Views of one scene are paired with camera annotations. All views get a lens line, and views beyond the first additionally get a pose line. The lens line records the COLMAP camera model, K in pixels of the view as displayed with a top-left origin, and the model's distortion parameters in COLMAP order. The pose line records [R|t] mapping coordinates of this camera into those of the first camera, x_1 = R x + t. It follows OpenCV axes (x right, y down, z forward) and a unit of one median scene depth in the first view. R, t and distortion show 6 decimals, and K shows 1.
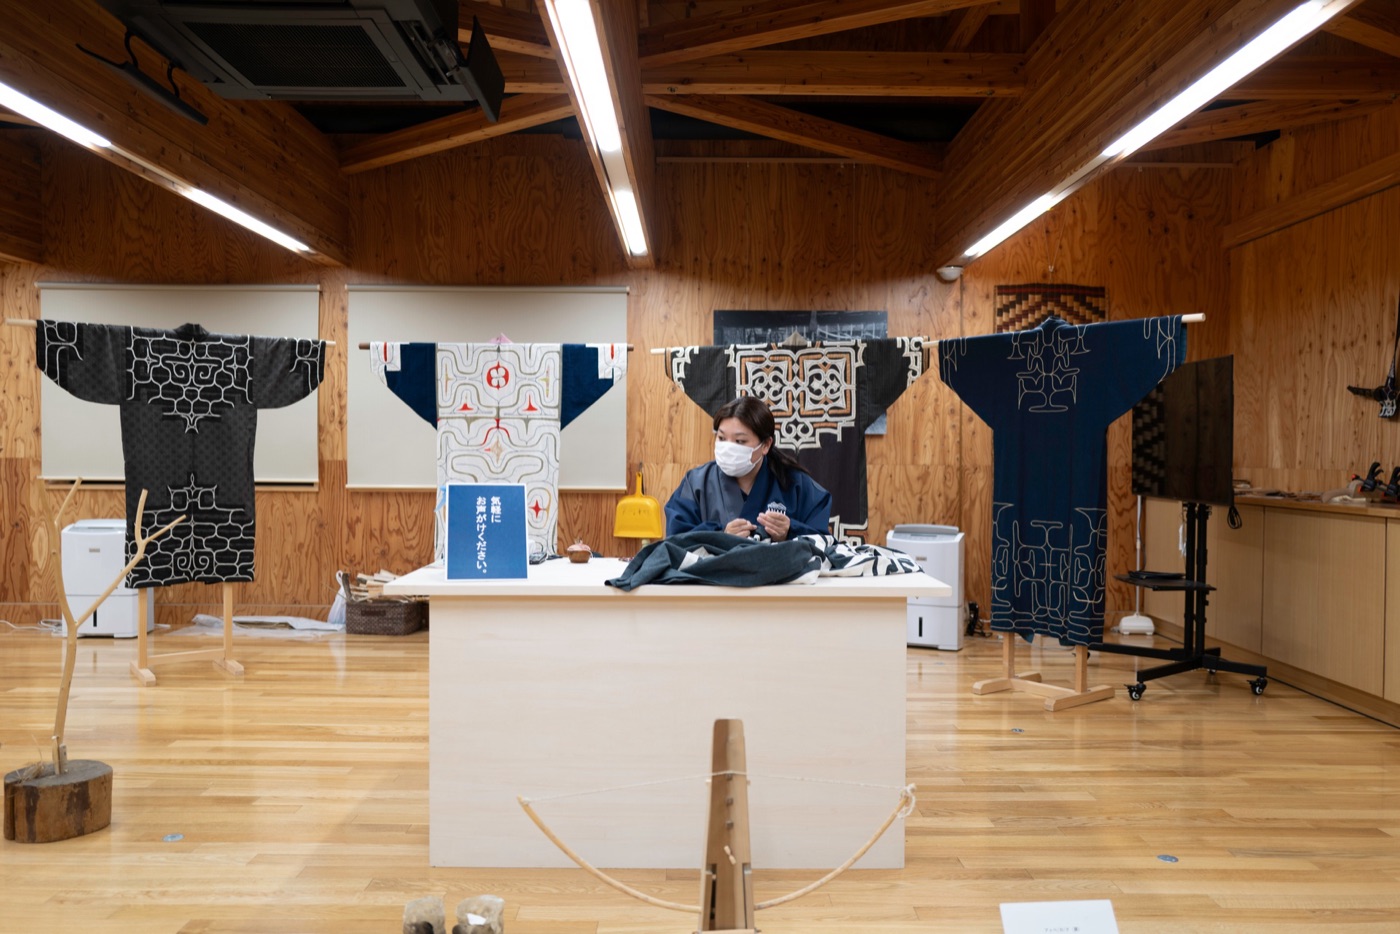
lens RADIAL K [[998.2, 0, 696.7], [0, 998.2, 469.5], [0, 0, 1]] dist [0.002238, -0.000785]
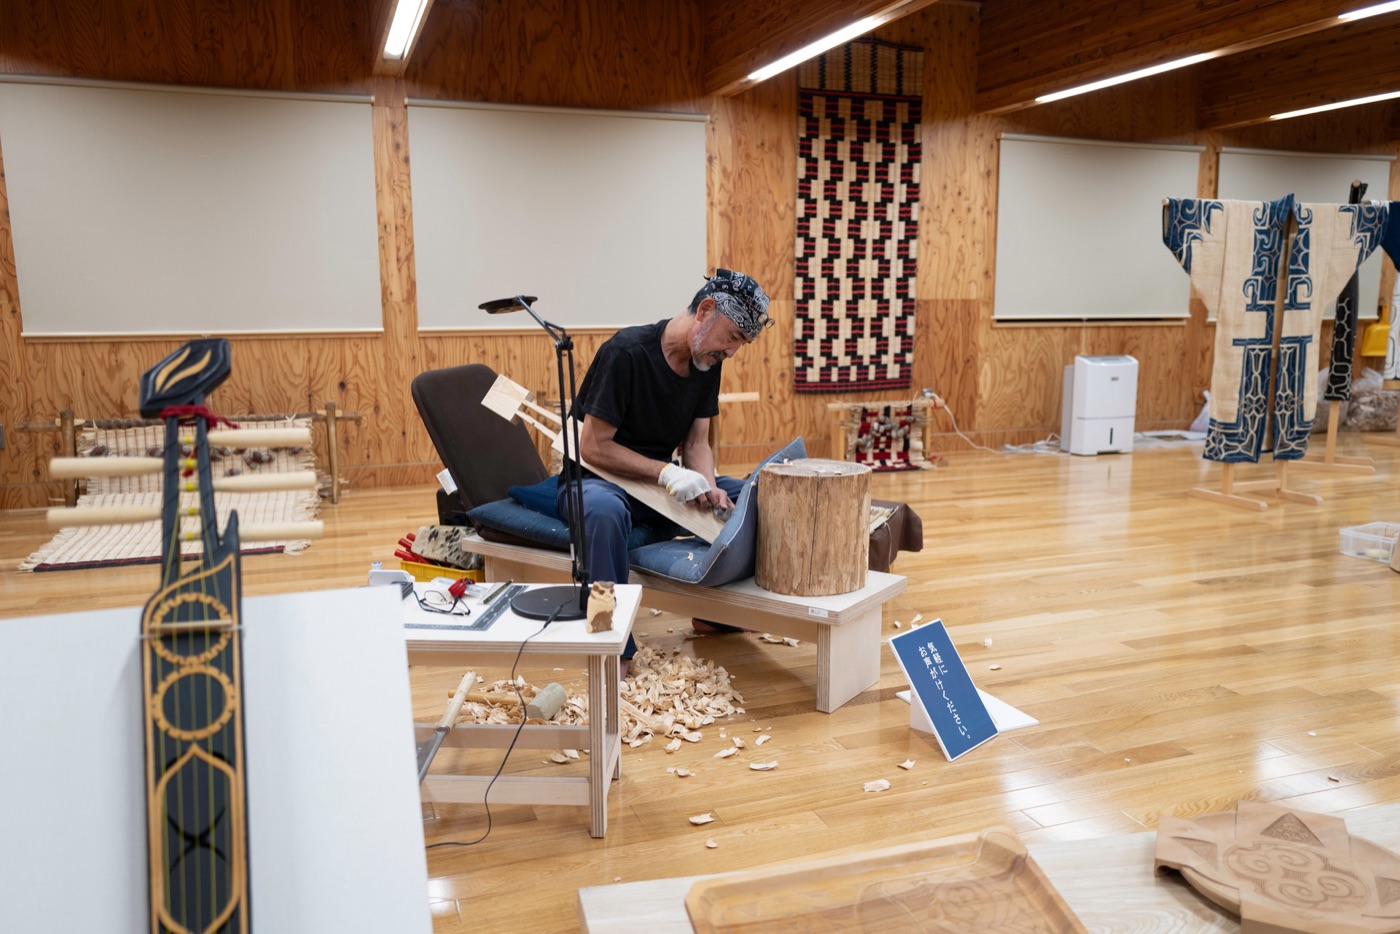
lens RADIAL K [[1058.1, 0, 702.5], [0, 1058.1, 464.5], [0, 0, 1]] dist [-0.007348, 0.008692]
pose [[0.936546, -0.064939, 0.344477, -1.357704], [0.012763, 0.988357, 0.151619, -0.011856], [-0.350312, -0.137602, 0.926470, 0.014666]]
